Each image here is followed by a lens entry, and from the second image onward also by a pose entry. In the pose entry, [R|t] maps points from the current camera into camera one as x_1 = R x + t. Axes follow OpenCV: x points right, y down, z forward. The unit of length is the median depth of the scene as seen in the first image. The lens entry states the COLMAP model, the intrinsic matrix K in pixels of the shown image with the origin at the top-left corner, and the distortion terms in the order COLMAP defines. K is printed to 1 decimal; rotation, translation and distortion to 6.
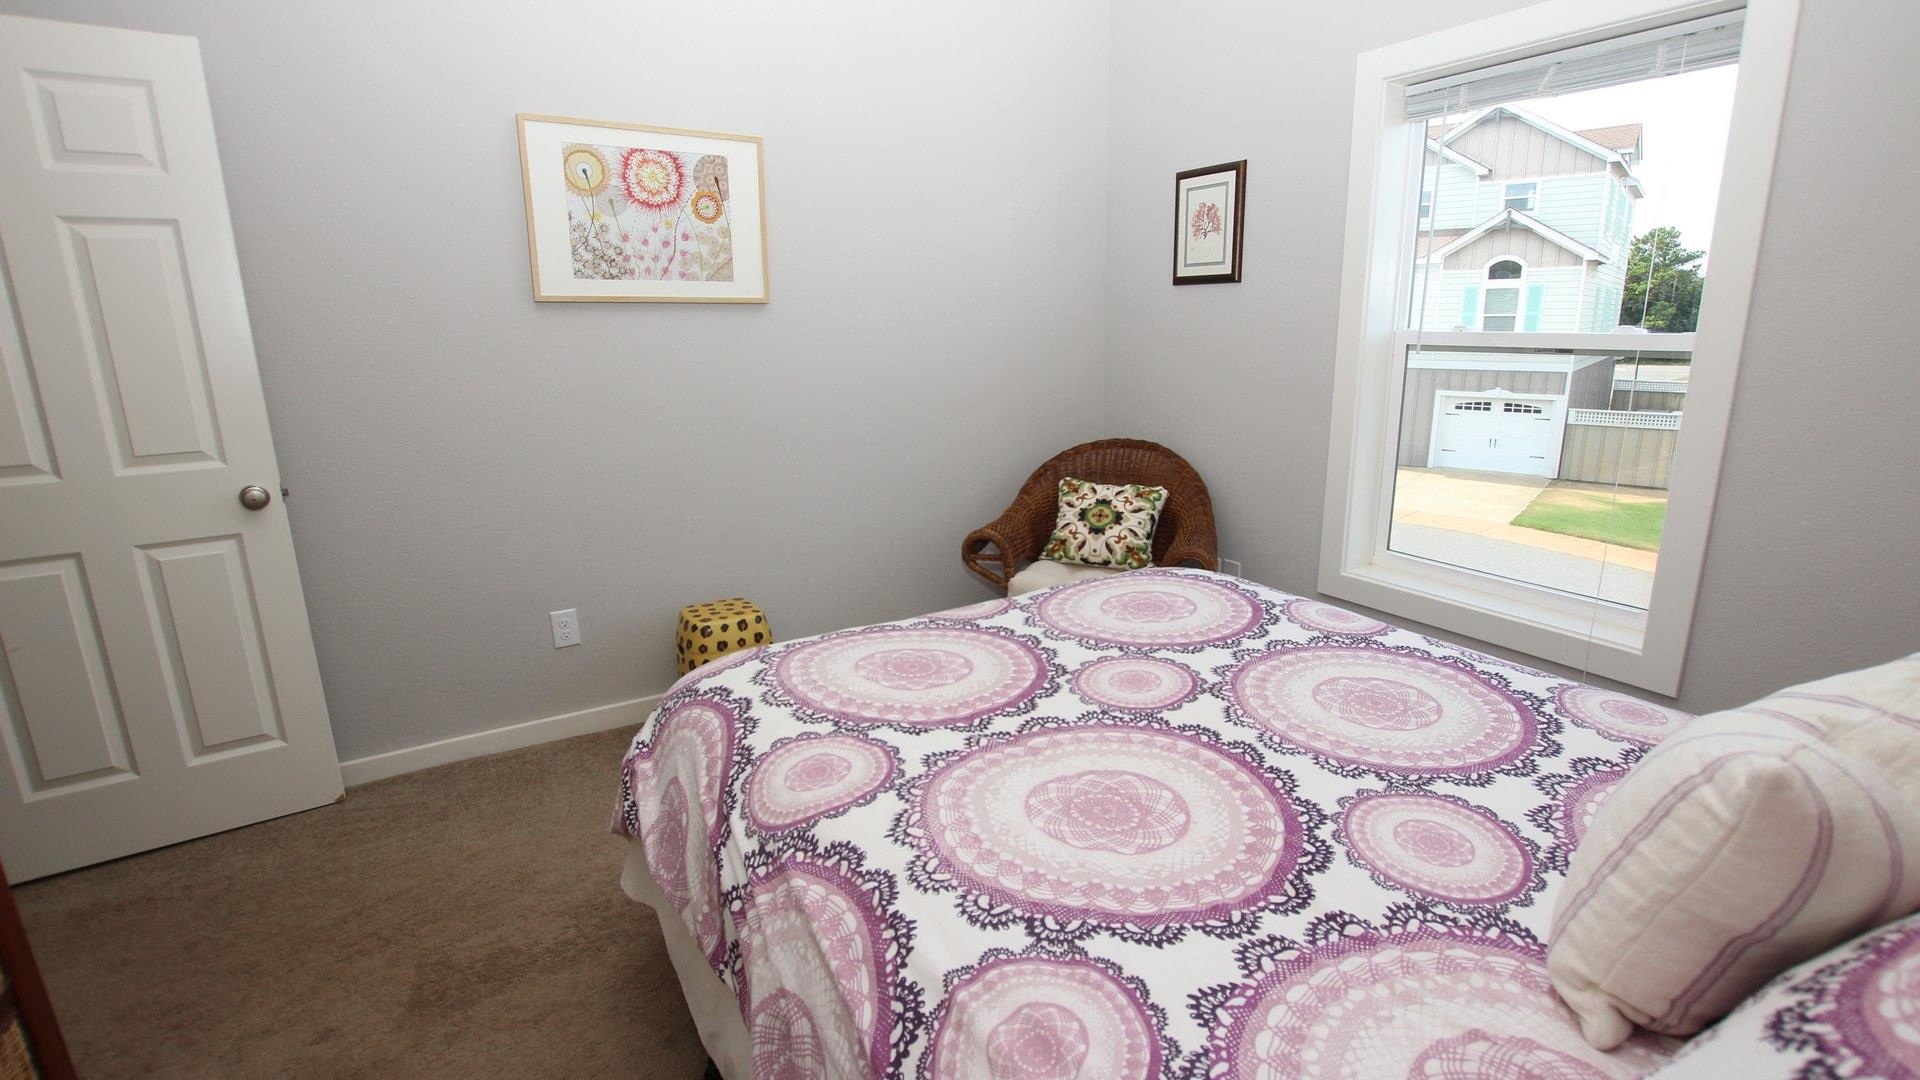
lens RADIAL K [[879.9, 0, 960.0], [0, 879.9, 540.0], [0, 0, 1]] dist [-0.044592, 0.009394]
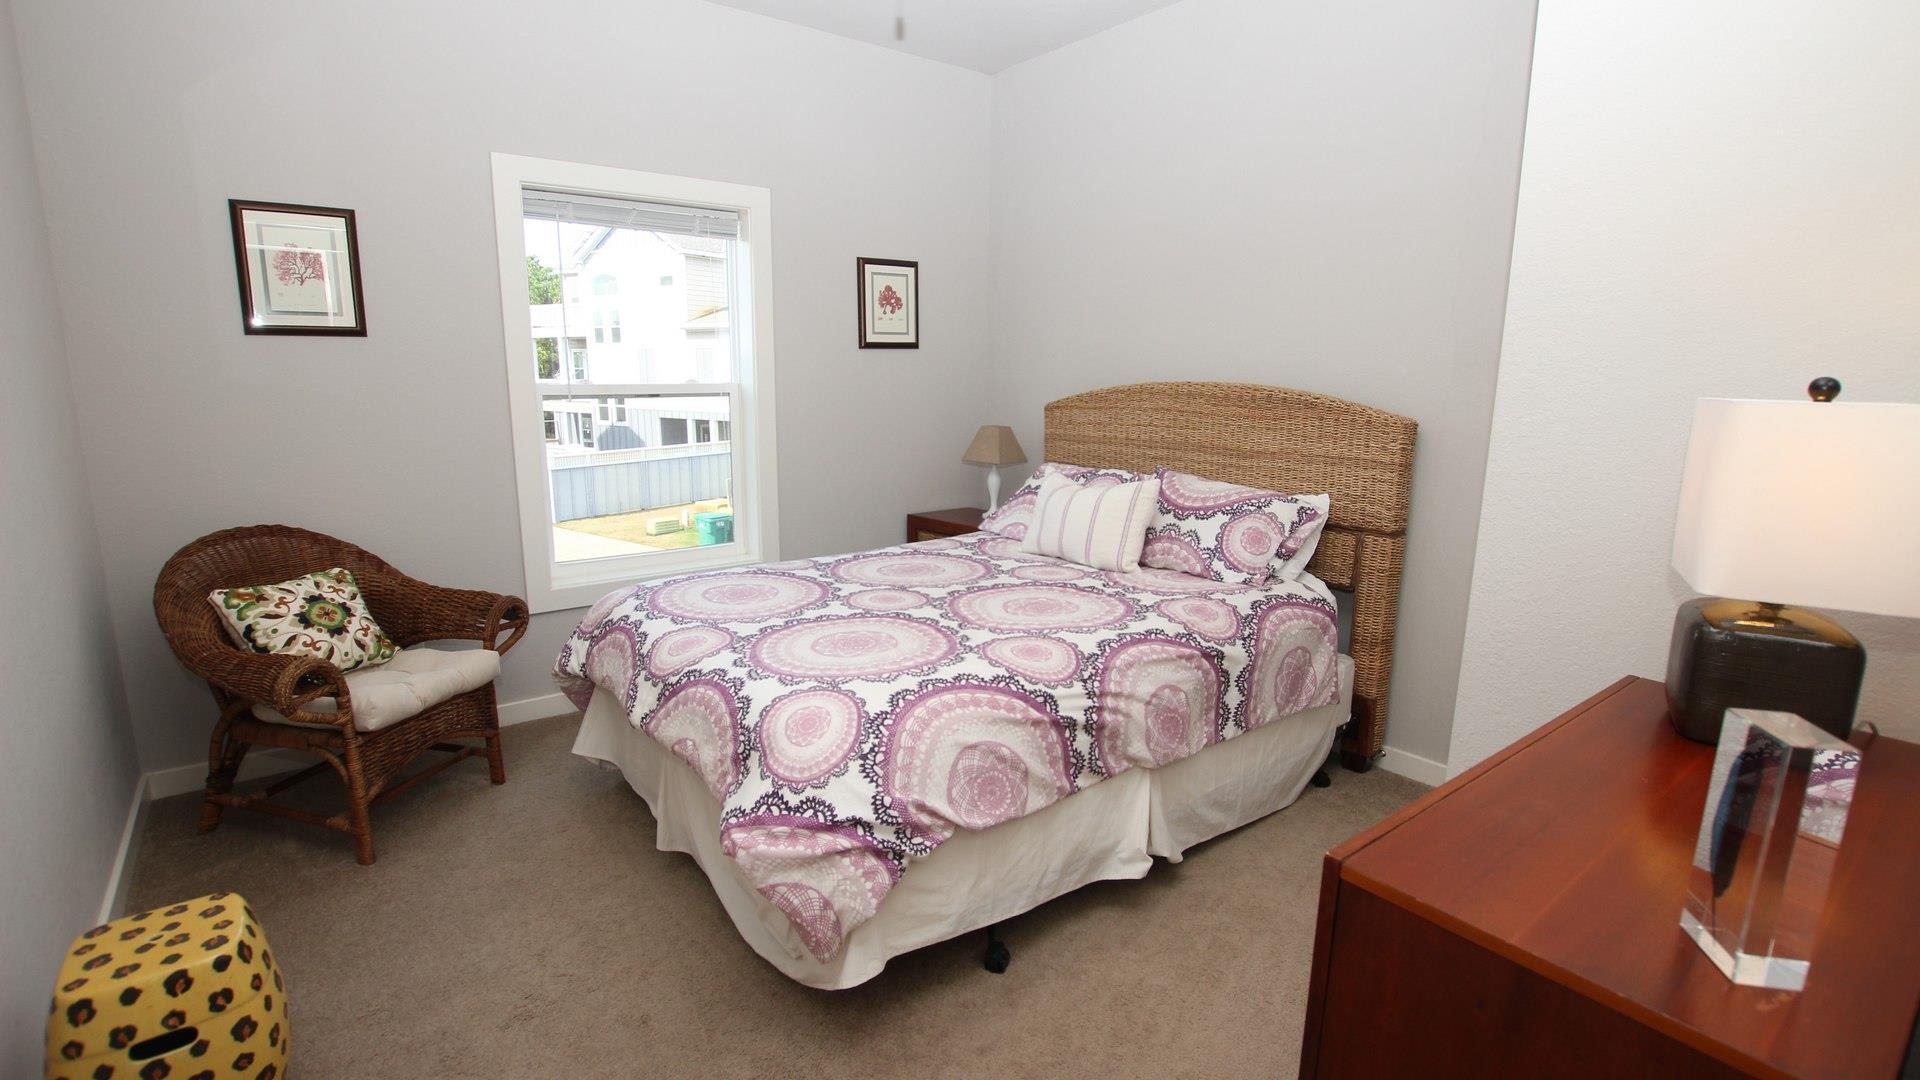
lens RADIAL K [[879.9, 0, 960.0], [0, 879.9, 540.0], [0, 0, 1]] dist [-0.044592, 0.009394]
pose [[-0.103332, -0.176407, 0.978878, -1.216680], [0.237396, 0.951331, 0.196502, -0.200514], [-0.965901, 0.252687, -0.056425, 0.838144]]
